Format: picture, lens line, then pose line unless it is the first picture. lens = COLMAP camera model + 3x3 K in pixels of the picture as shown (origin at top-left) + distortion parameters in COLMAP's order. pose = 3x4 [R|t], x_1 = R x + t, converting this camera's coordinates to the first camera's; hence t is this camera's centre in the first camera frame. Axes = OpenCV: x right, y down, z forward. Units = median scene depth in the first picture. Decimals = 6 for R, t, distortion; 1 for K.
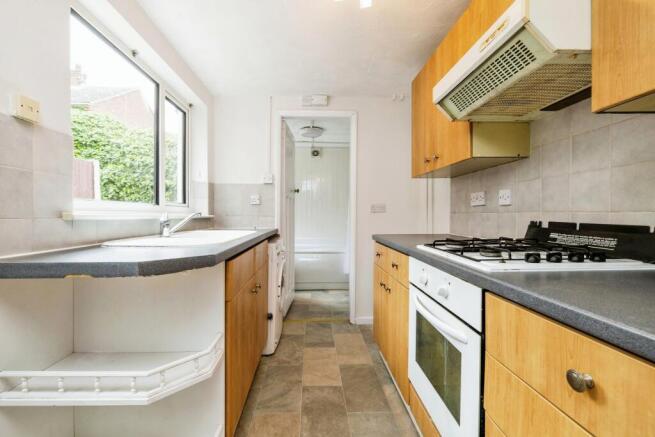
lens RADIAL K [[297.2, 0, 316.5], [0, 297.2, 220.2], [0, 0, 1]] dist [0.002845, -0.000324]
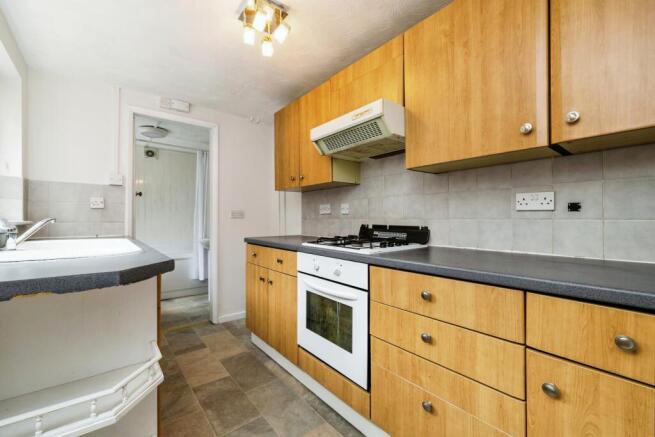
lens RADIAL K [[279.8, 0, 328.5], [0, 279.8, 218.6], [0, 0, 1]] dist [0.000256, 0.000011]
pose [[0.789861, 0.002433, 0.613281, -0.329692], [0.011485, 0.999758, -0.018758, -0.001968], [-0.613178, 0.021860, 0.789642, -0.073761]]
